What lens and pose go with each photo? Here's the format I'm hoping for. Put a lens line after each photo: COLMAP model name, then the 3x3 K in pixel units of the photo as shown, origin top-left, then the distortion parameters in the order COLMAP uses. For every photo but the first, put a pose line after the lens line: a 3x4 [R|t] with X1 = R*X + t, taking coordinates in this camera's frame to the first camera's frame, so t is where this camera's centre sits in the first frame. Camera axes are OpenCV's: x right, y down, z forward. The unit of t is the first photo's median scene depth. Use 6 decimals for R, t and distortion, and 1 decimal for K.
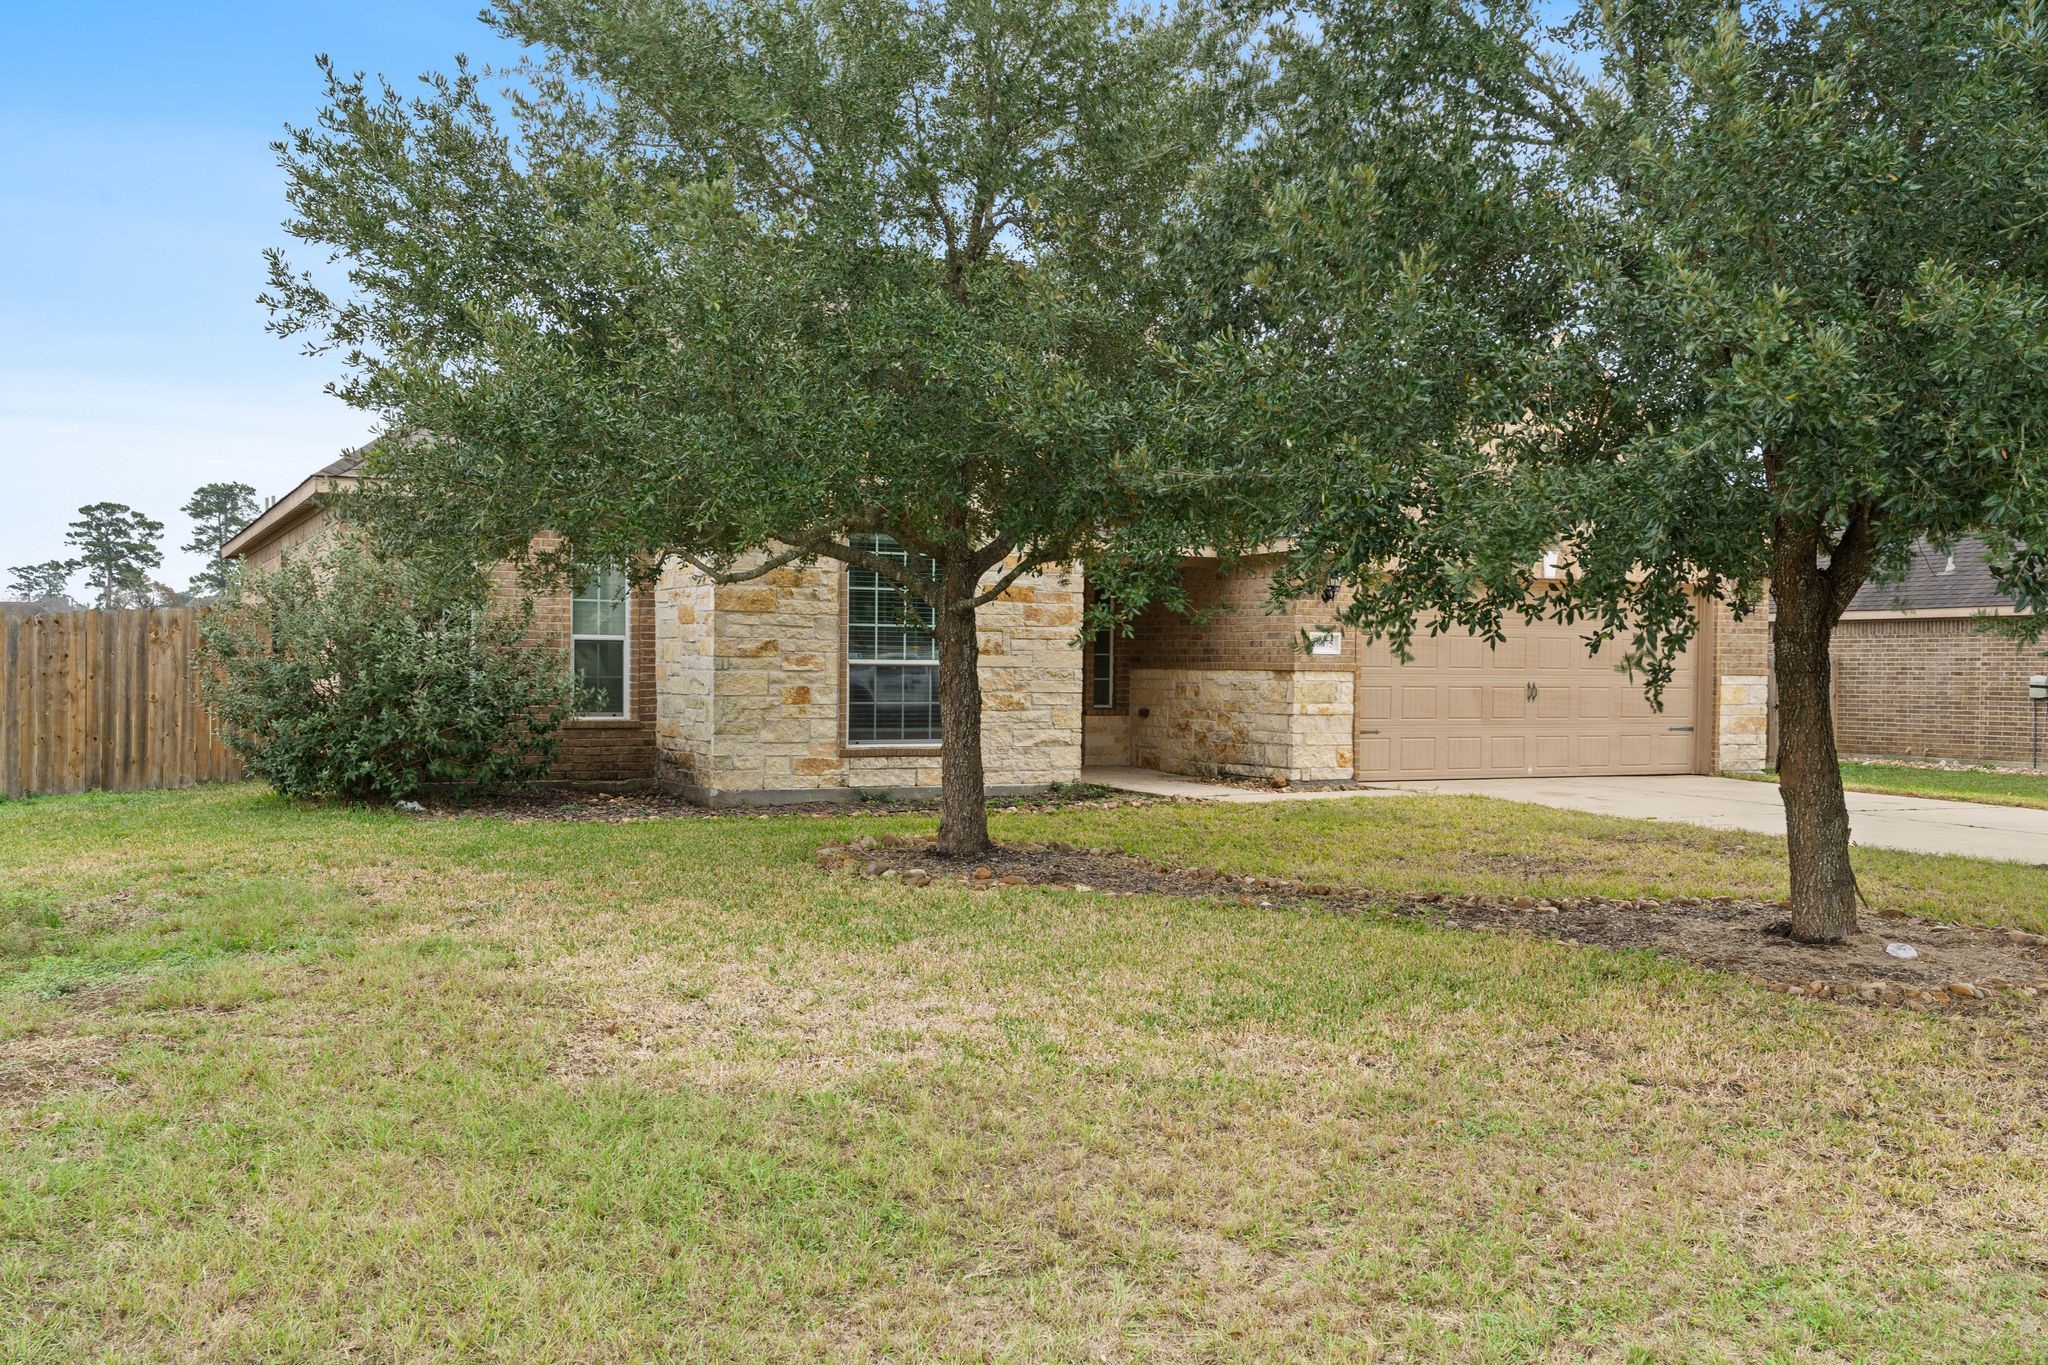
lens RADIAL K [[1731.3, 0, 1032.5], [0, 1731.3, 690.5], [0, 0, 1]] dist [0.045650, -0.007561]
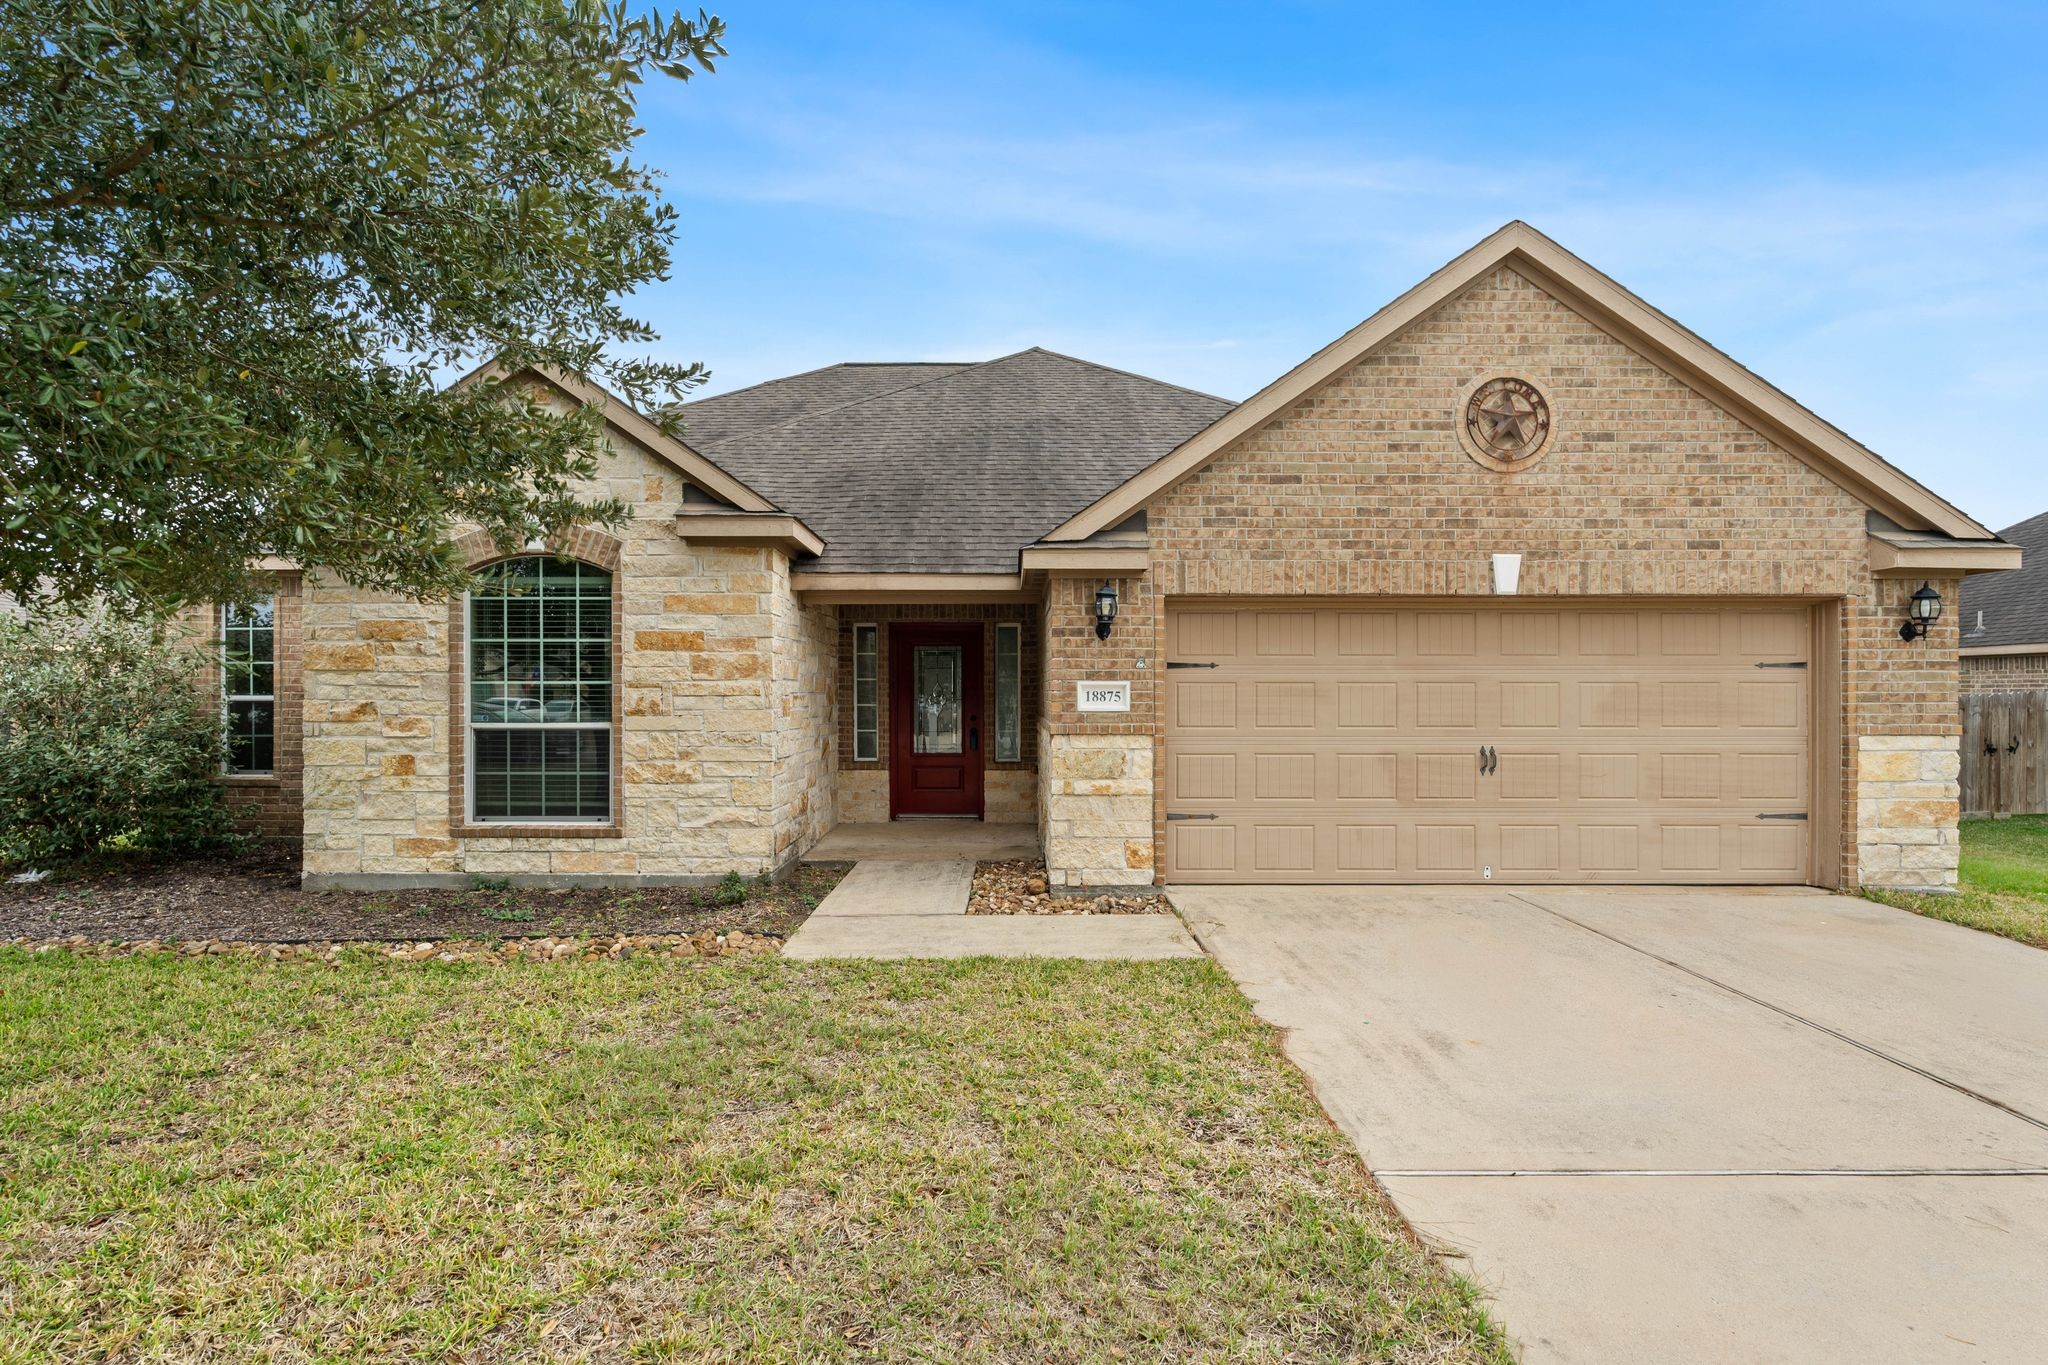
lens RADIAL K [[908.9, 0, 1037.9], [0, 908.9, 694.5], [0, 0, 1]] dist [-0.002034, 0.001370]
pose [[0.895857, -0.009018, -0.444251, 0.340379], [0.001795, 0.999859, -0.016677, -0.023613], [0.444339, 0.014143, 0.895747, 0.705833]]
